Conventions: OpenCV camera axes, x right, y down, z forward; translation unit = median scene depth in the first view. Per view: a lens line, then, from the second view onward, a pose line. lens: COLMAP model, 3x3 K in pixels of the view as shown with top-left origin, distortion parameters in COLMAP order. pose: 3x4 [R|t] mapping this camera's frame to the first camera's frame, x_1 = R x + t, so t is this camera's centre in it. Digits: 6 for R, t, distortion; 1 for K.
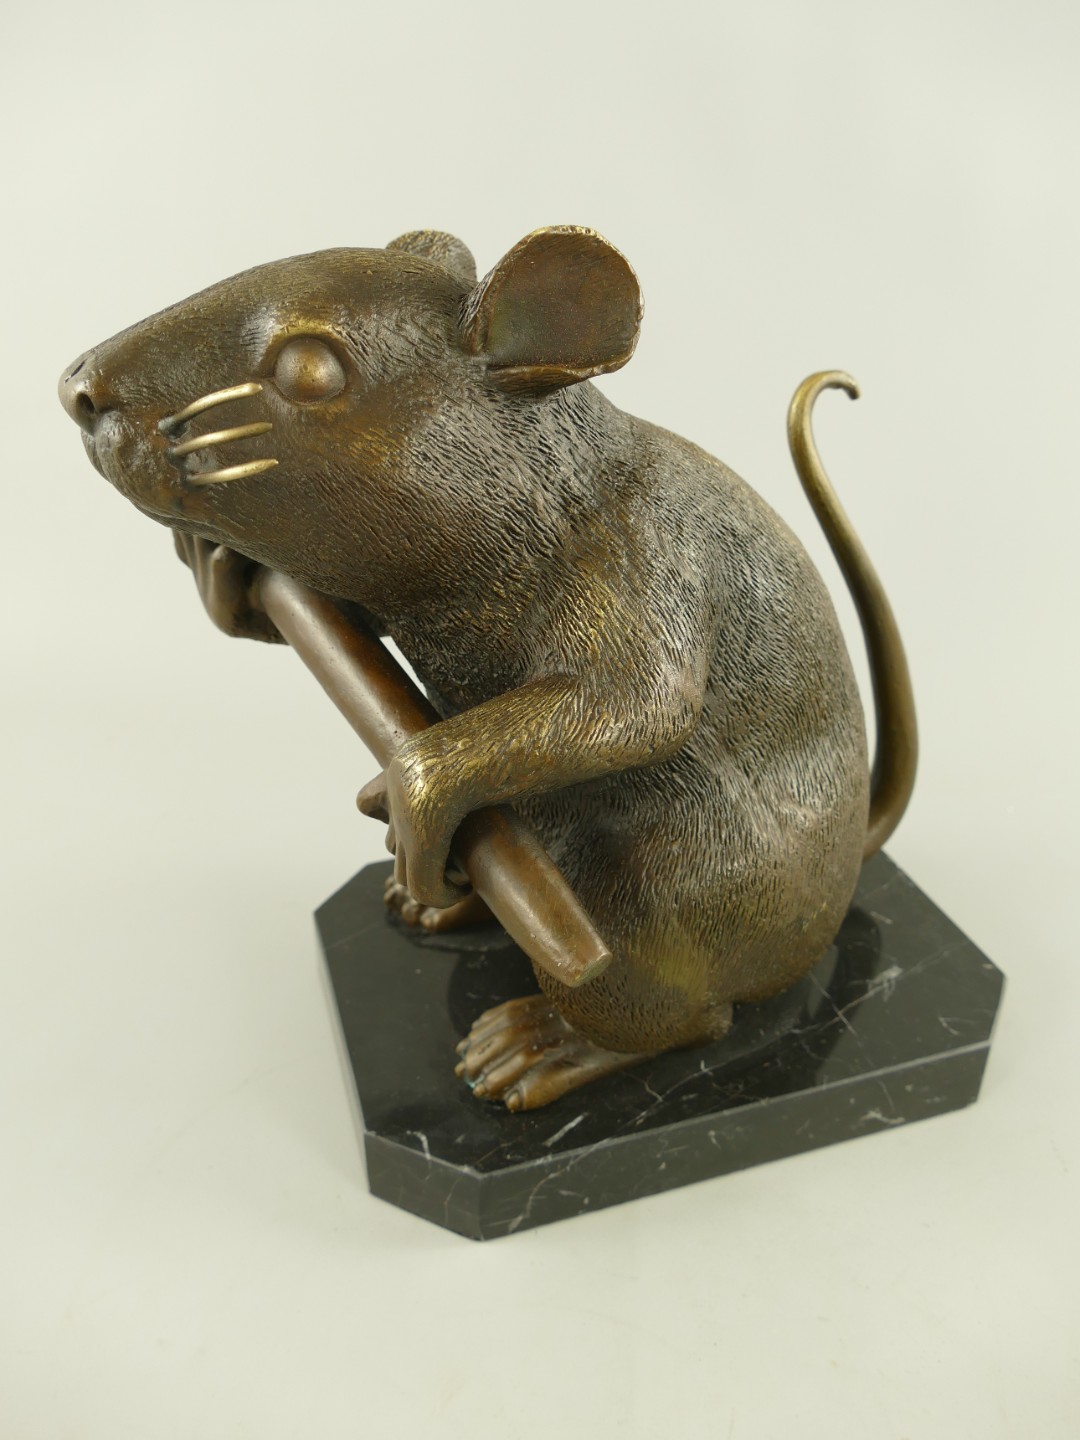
lens RADIAL K [[1146.9, 0, 540.0], [0, 1146.9, 720.0], [0, 0, 1]] dist [-0.008463, -0.004139]
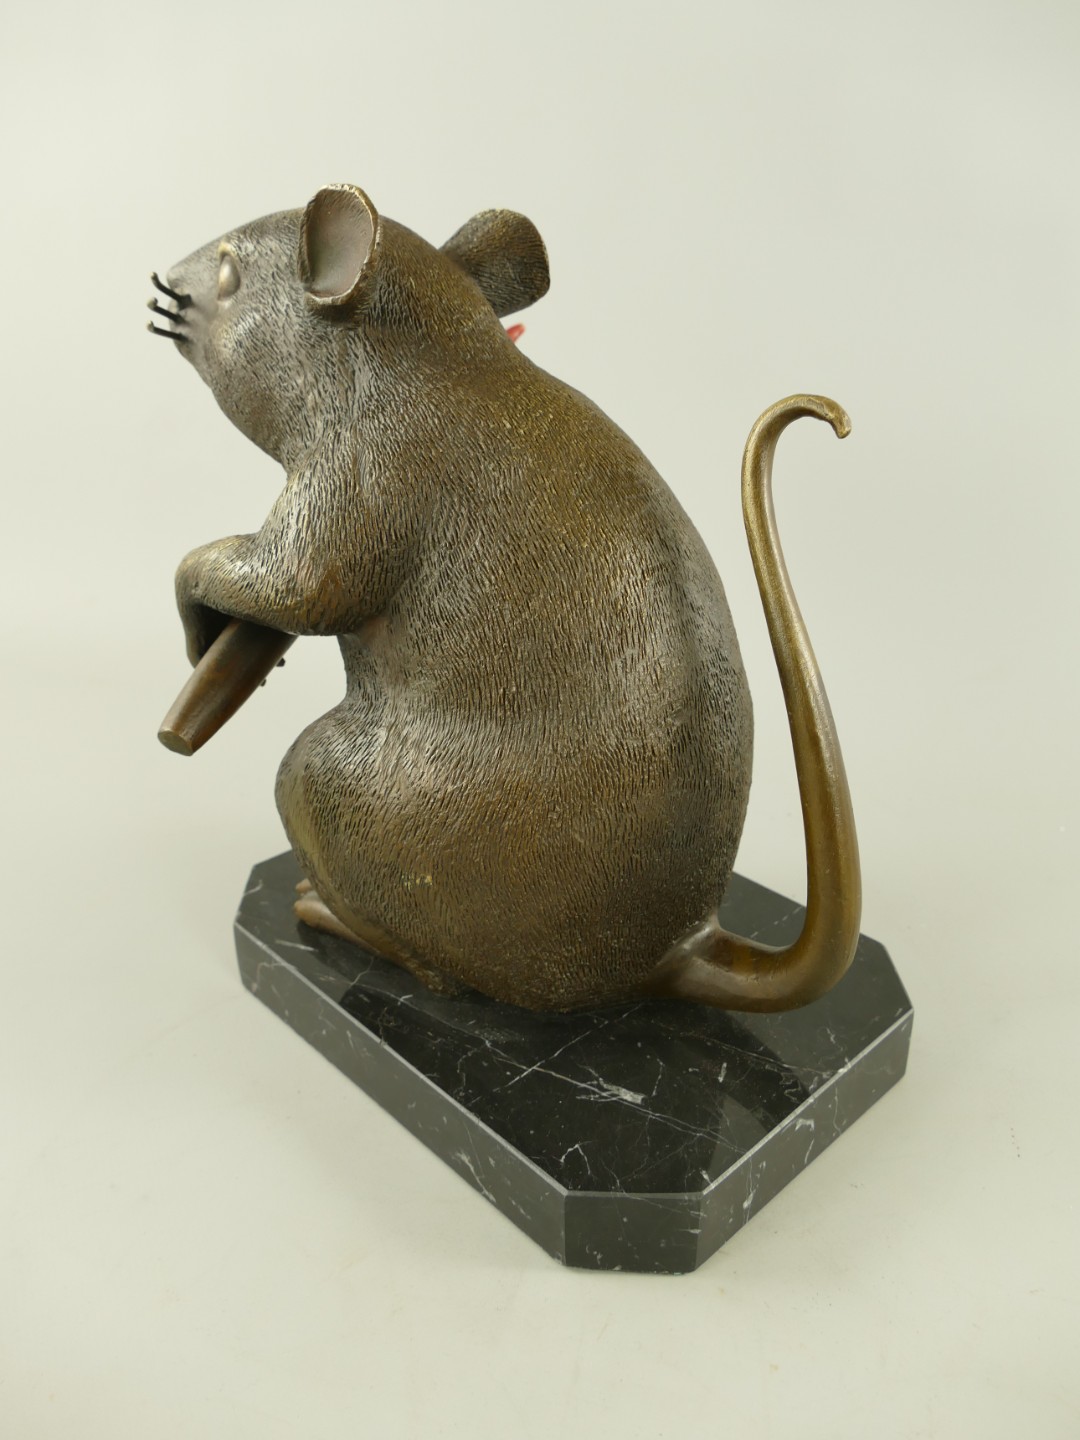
lens RADIAL K [[1146.9, 0, 540.0], [0, 1146.9, 720.0], [0, 0, 1]] dist [-0.008463, -0.004139]
pose [[0.432317, 0.373874, -0.820561, 1.111157], [-0.429712, 0.885441, 0.177039, -0.185082], [0.792748, 0.276067, 0.543449, 0.531946]]
